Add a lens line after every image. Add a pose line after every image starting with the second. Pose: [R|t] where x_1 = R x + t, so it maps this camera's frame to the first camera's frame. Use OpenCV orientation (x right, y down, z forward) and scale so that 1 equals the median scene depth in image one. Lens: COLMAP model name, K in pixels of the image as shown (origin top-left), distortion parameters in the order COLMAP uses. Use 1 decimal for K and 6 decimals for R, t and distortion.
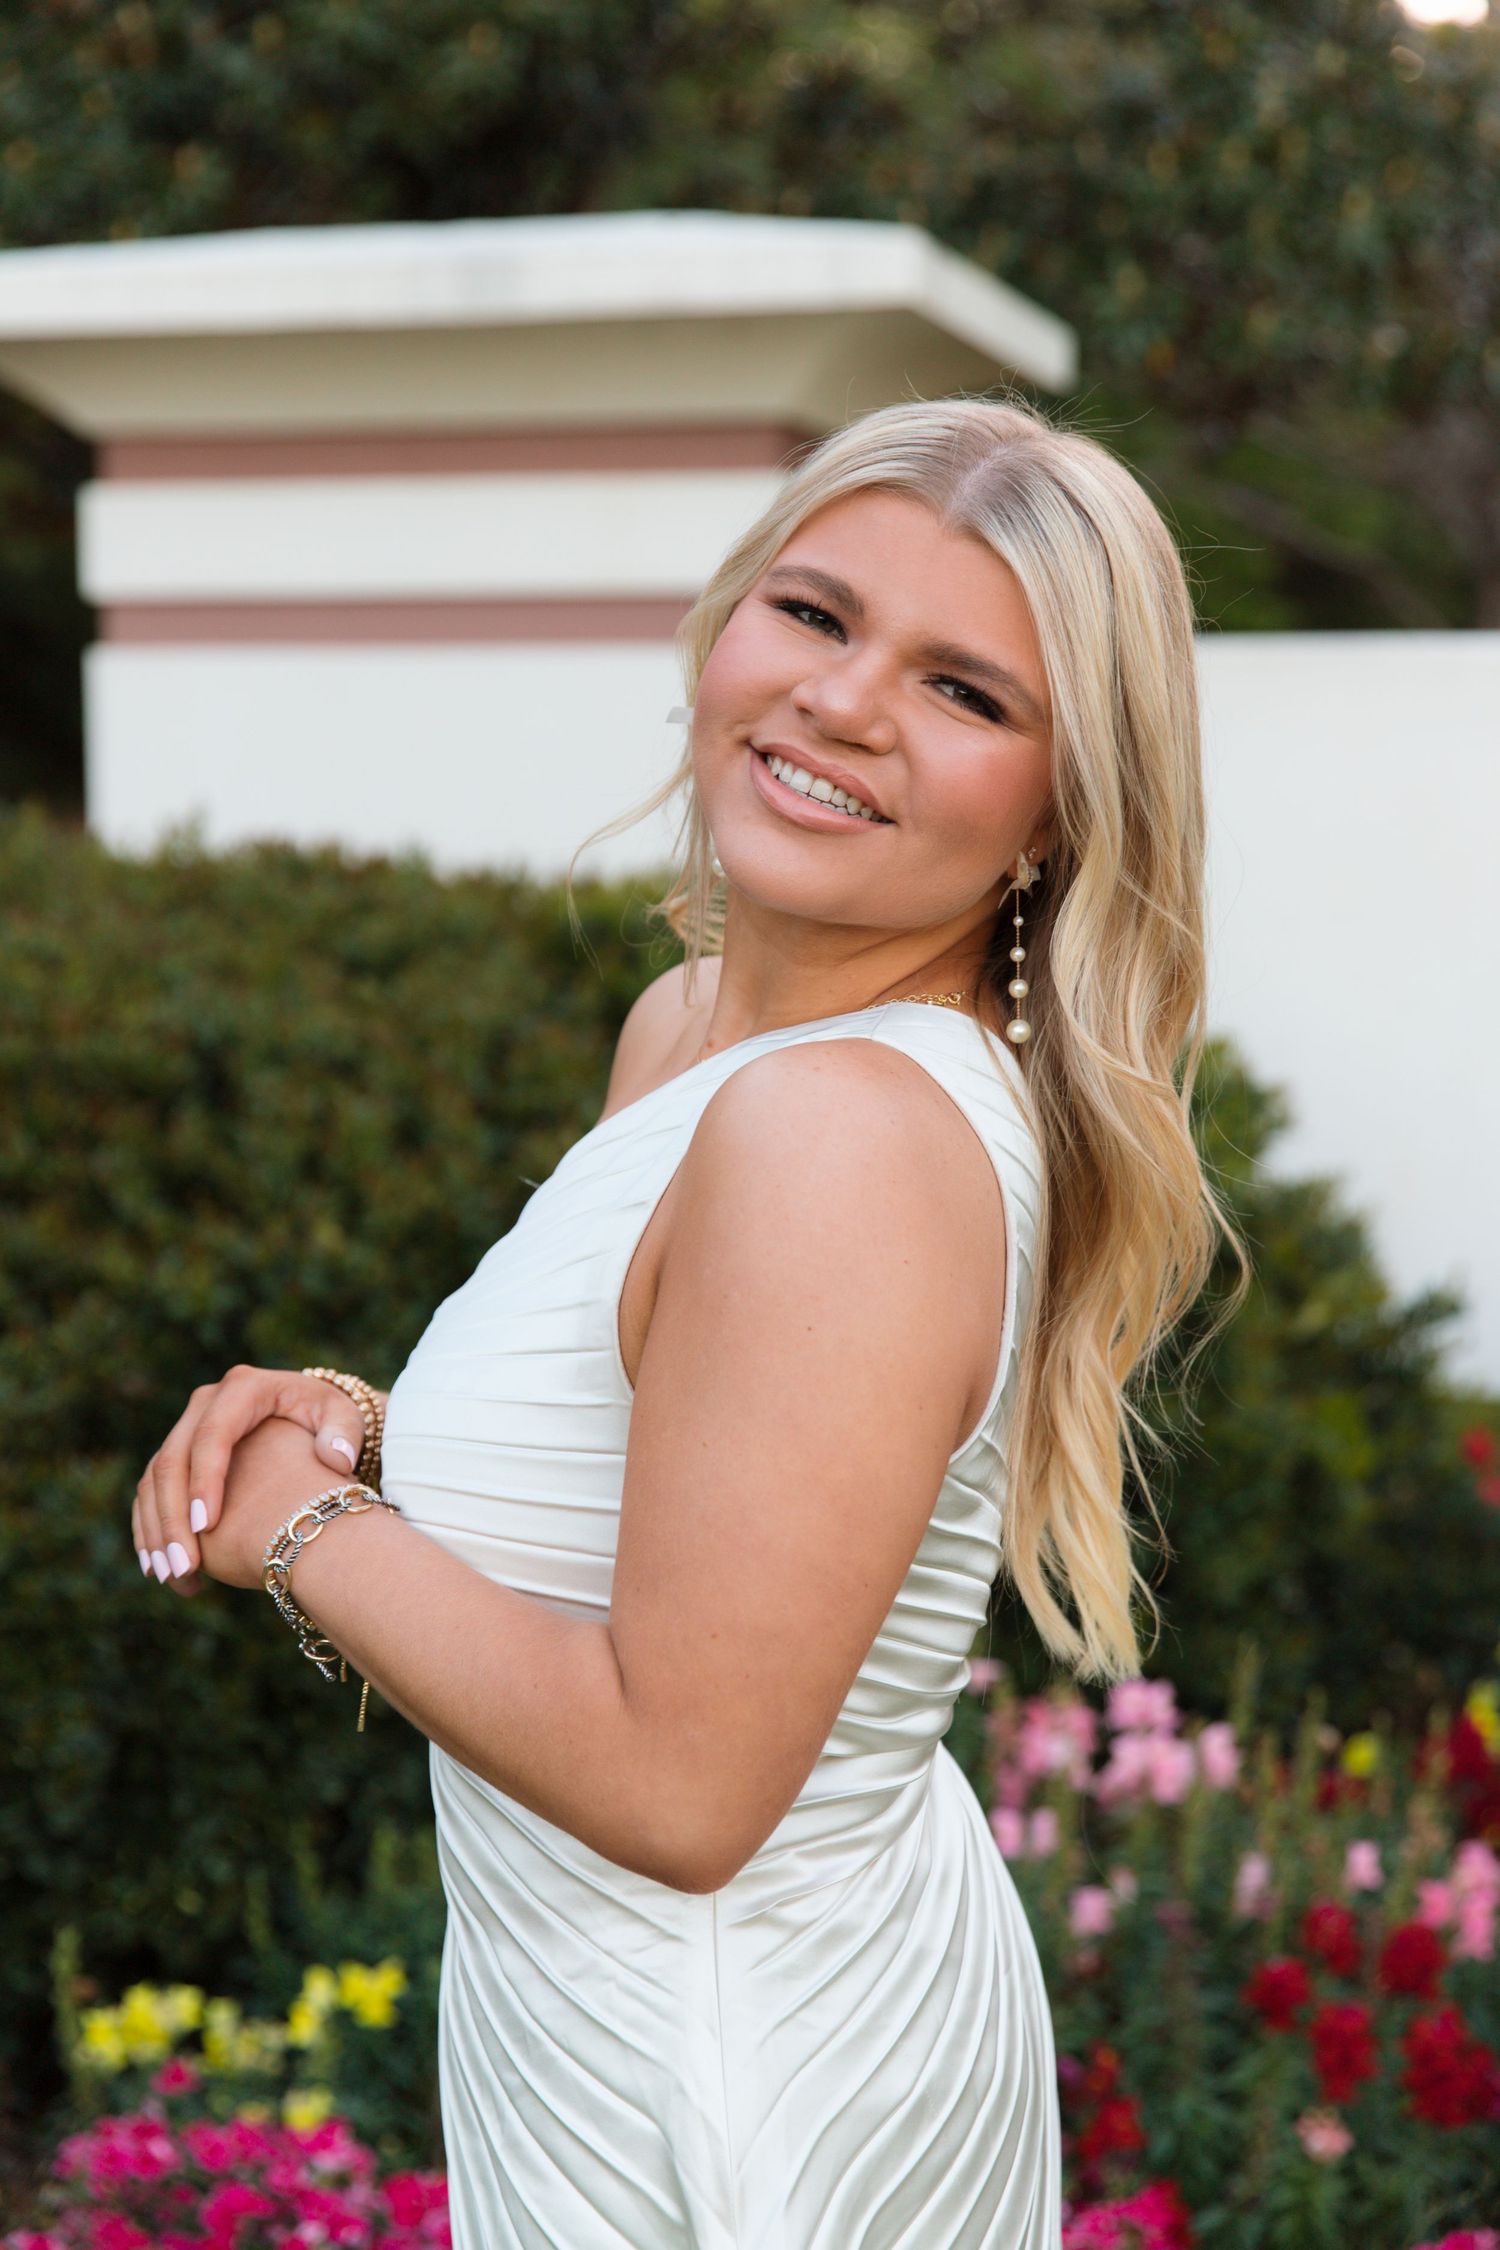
lens RADIAL K [[3596.2, 0, 749.8], [0, 3596.2, 1127.0], [0, 0, 1]] dist [0.004794, 0.032195]
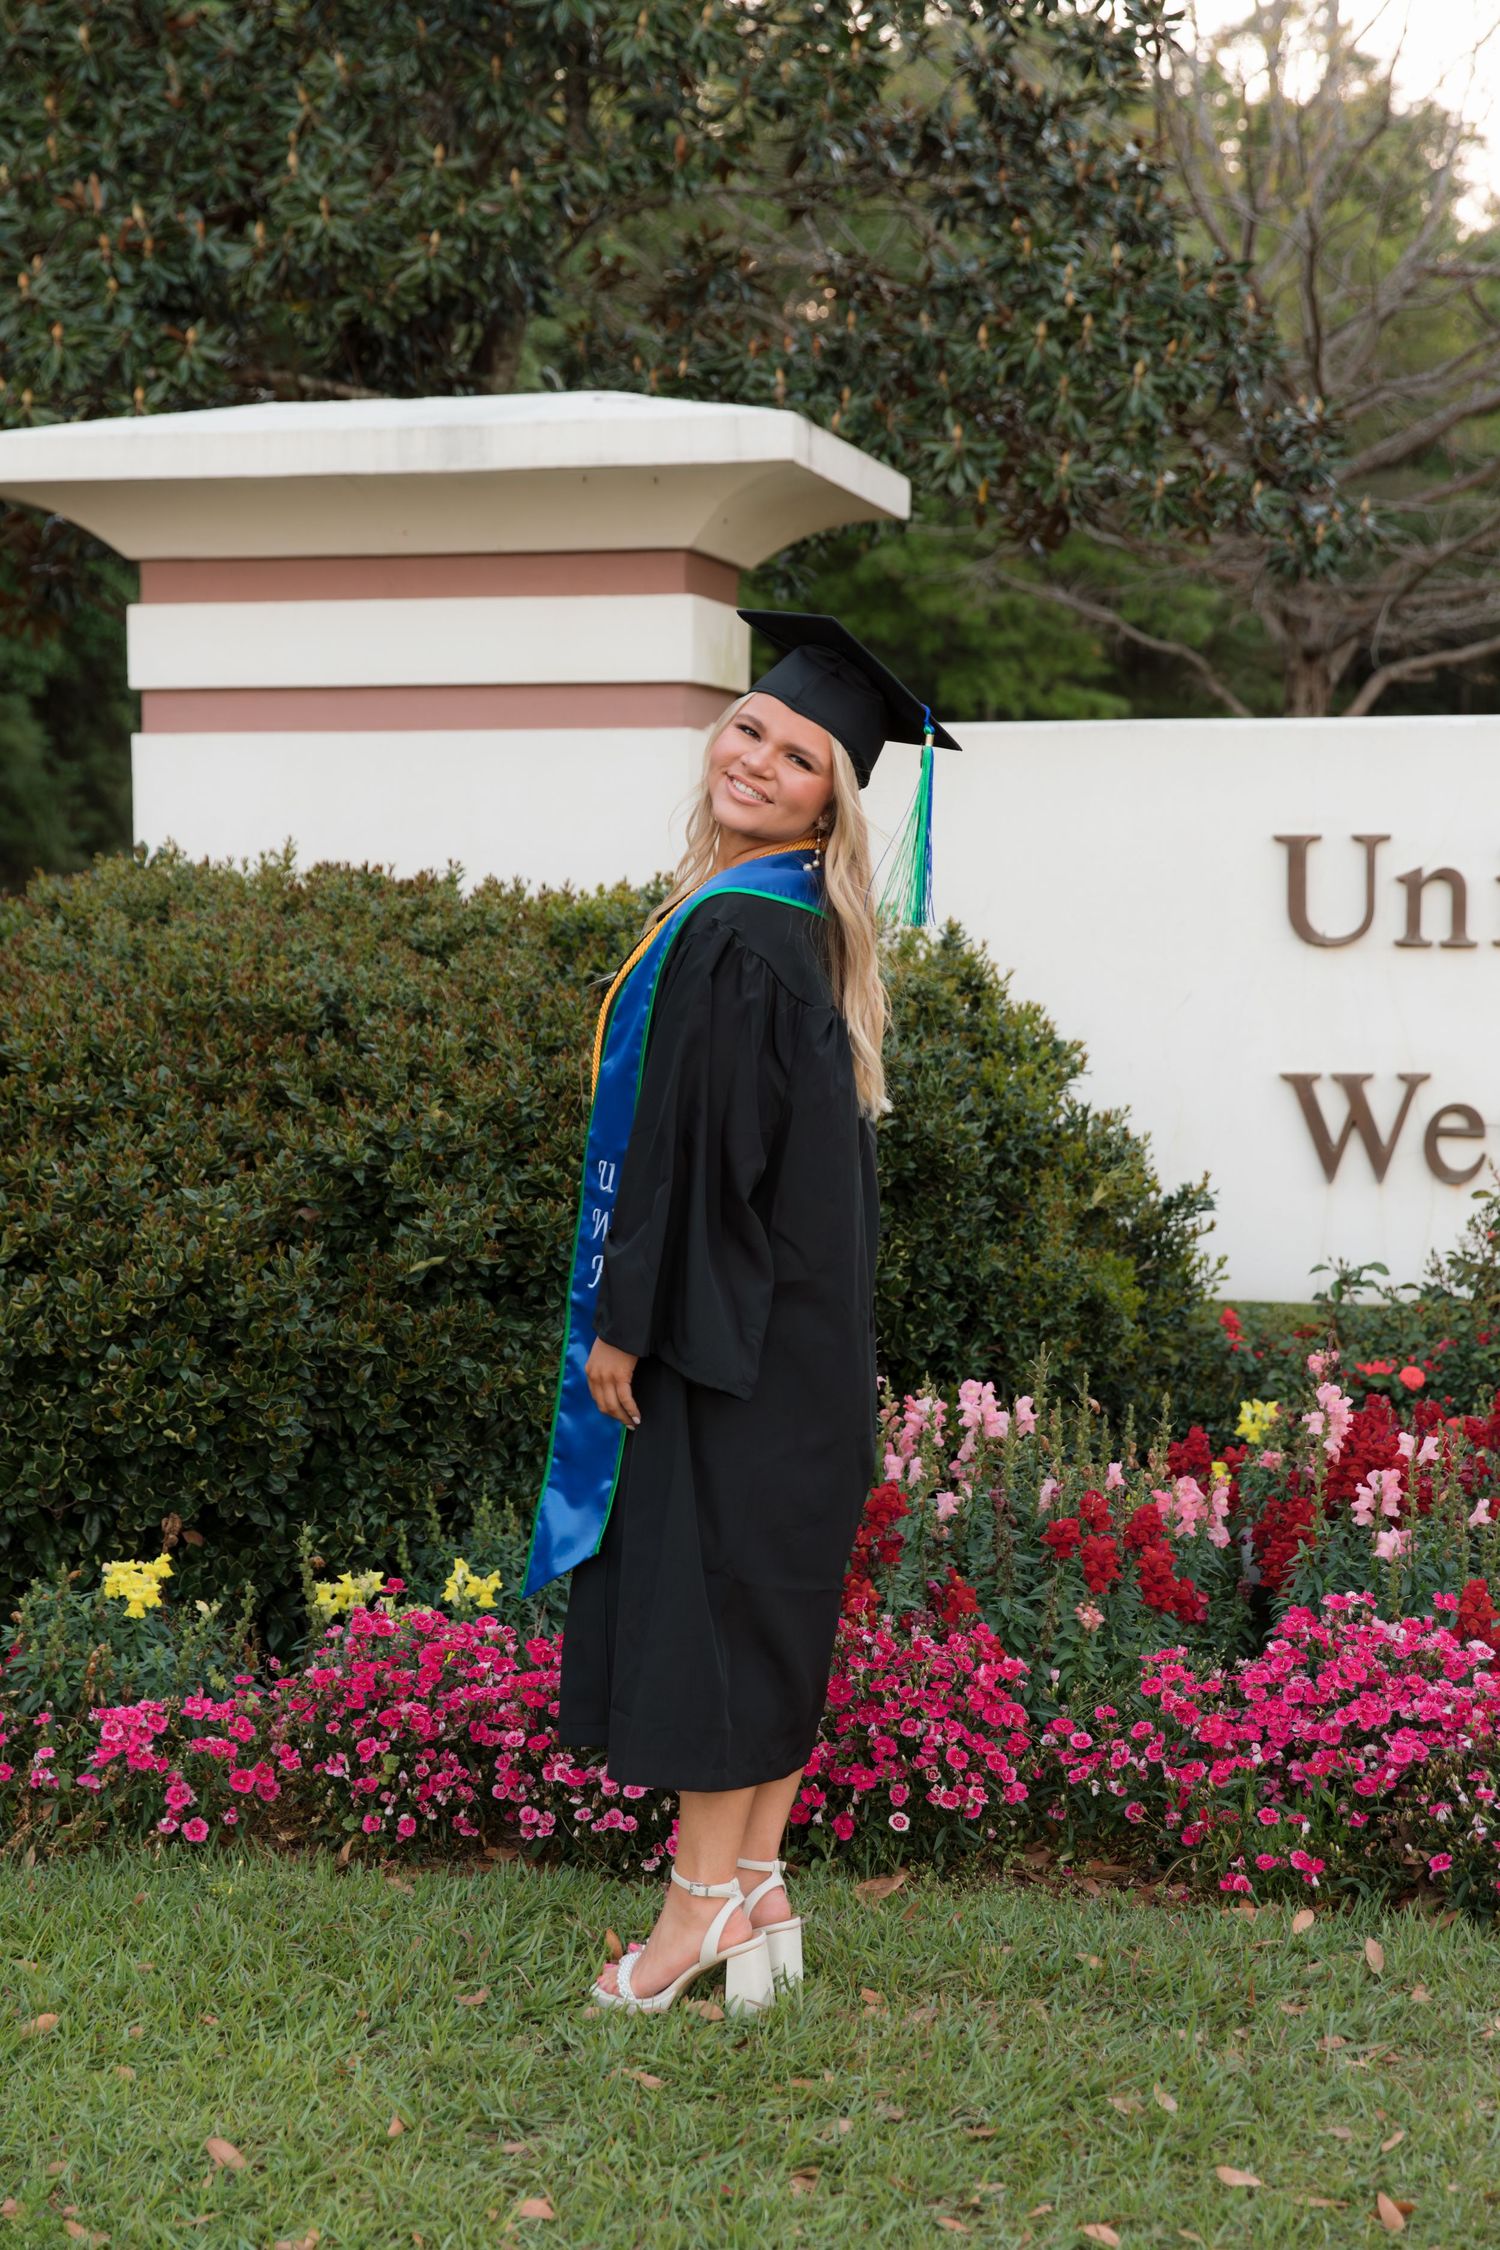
lens RADIAL K [[3772.8, 0, 796.0], [0, 3772.8, 1080.8], [0, 0, 1]] dist [0.000359, 0.004631]
pose [[0.998231, -0.010749, 0.058467, -0.046994], [0.013187, 0.999052, -0.041479, 0.067435], [-0.057965, 0.042177, 0.997427, -0.465487]]
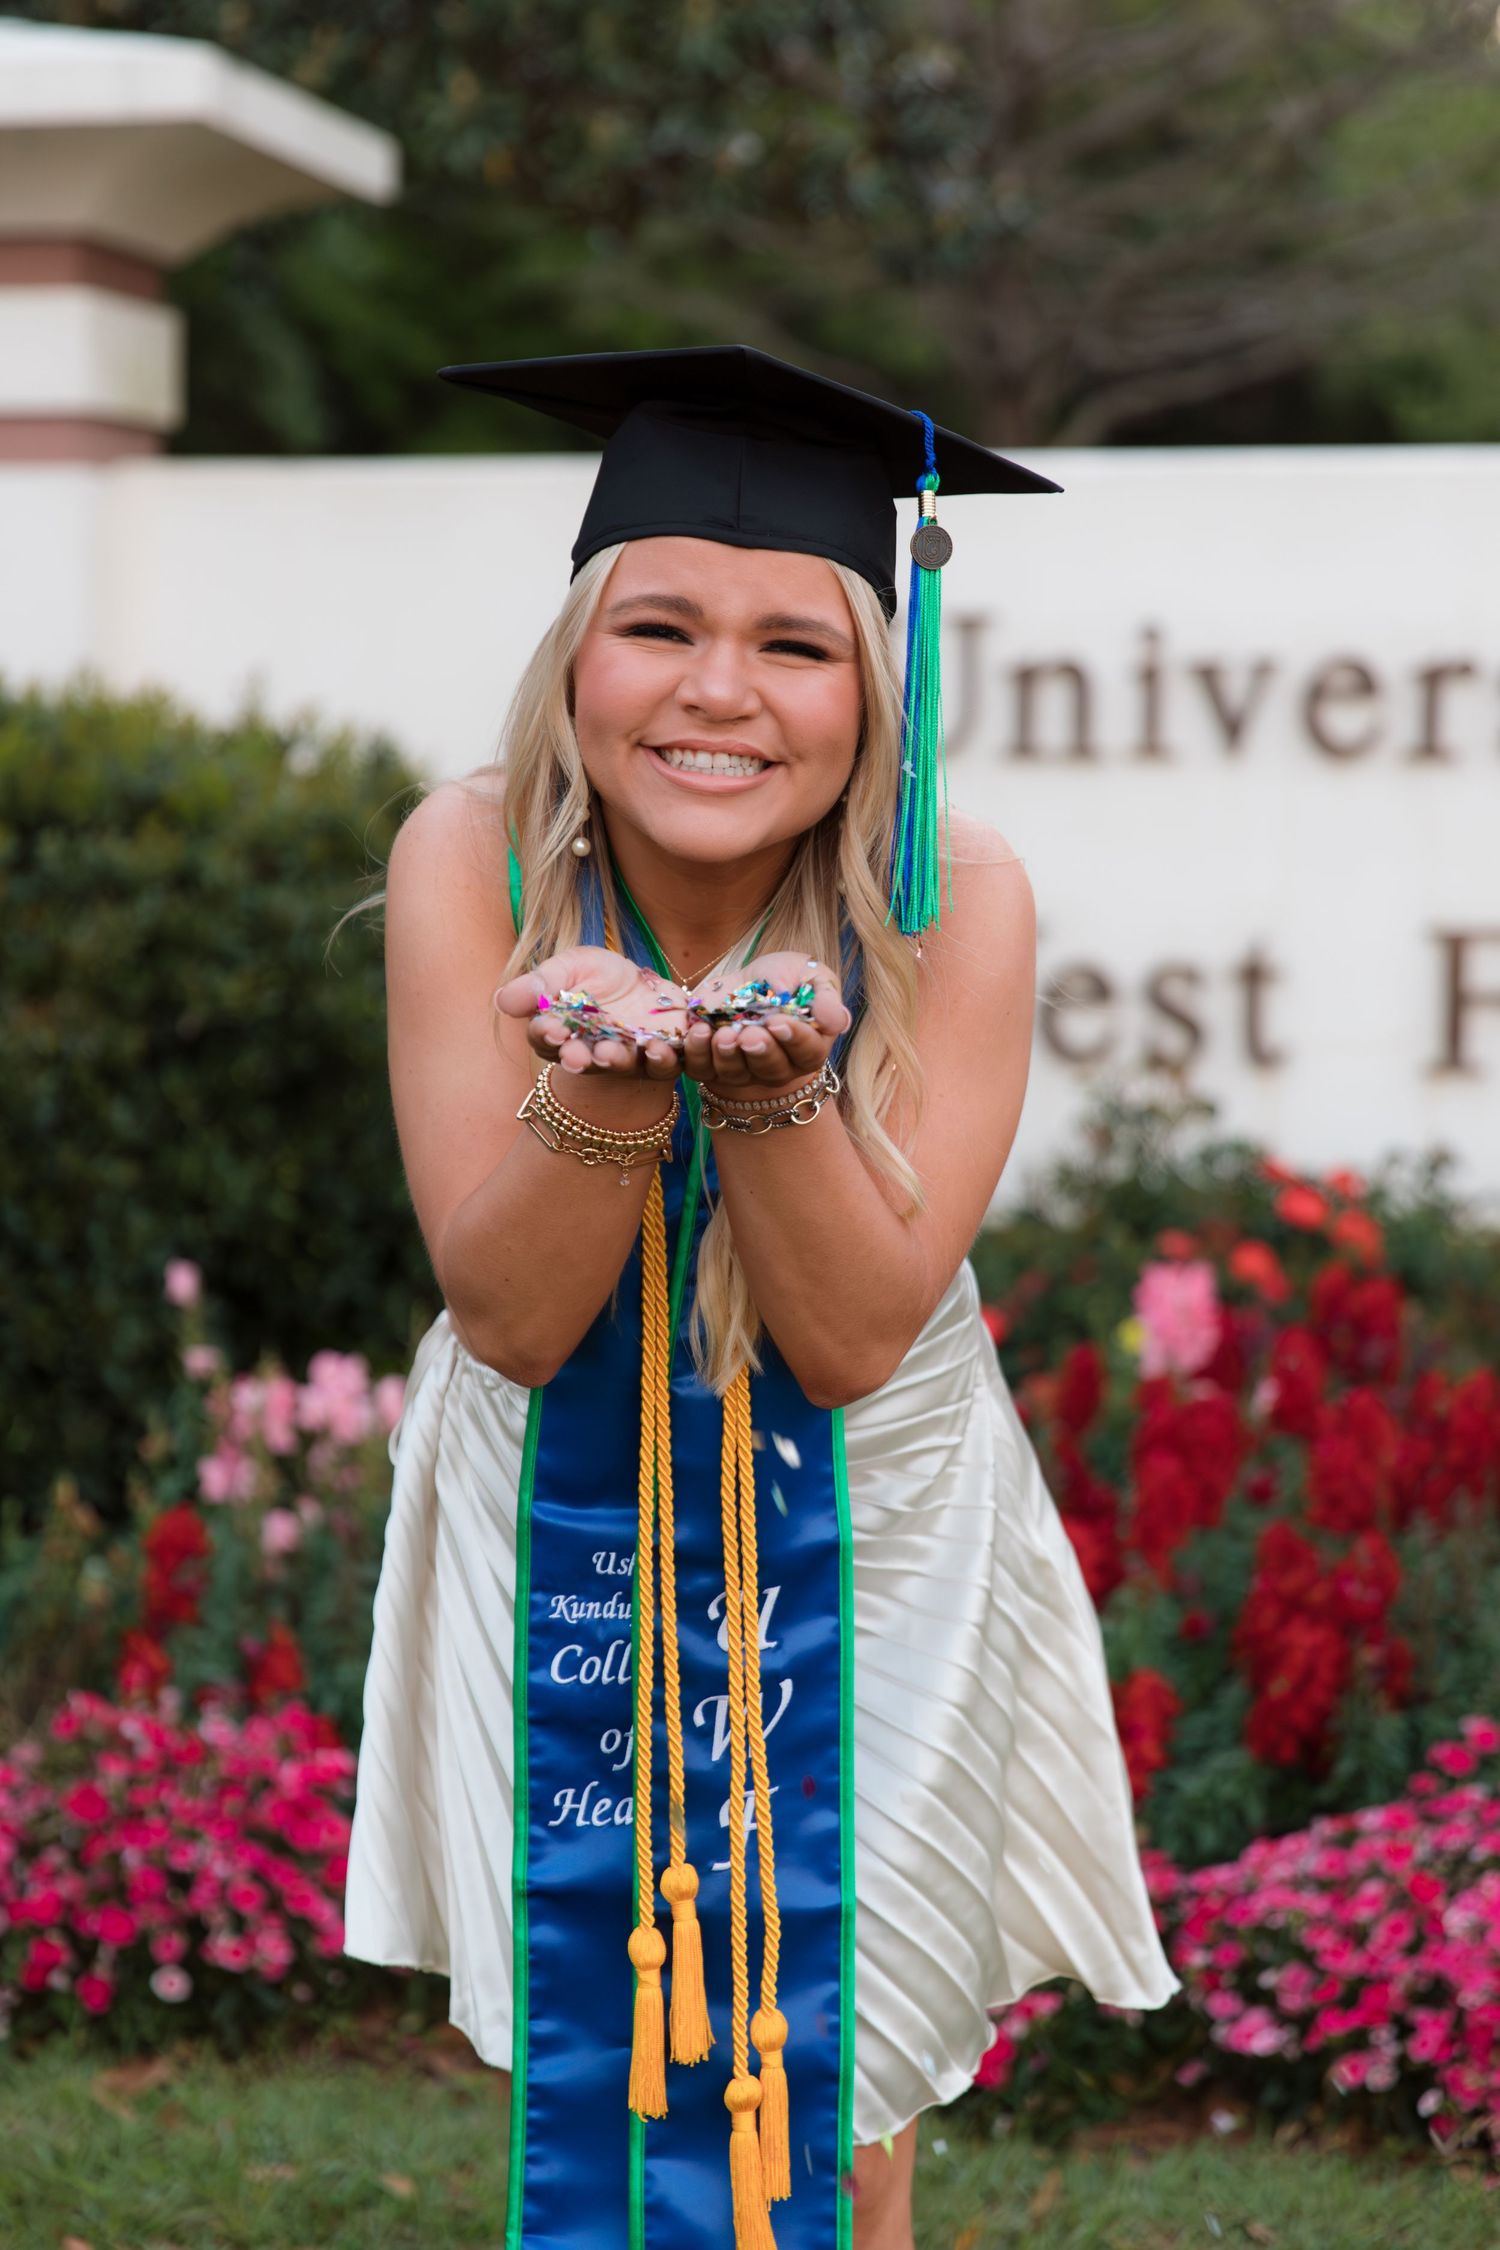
lens RADIAL K [[4551.0, 0, 788.9], [0, 4551.0, 1123.8], [0, 0, 1]] dist [0.025140, -0.199295]
pose [[0.991318, -0.021111, 0.129778, 0.047482], [0.020313, 0.999766, 0.007472, 0.052784], [-0.129906, -0.004771, 0.991515, -0.339747]]
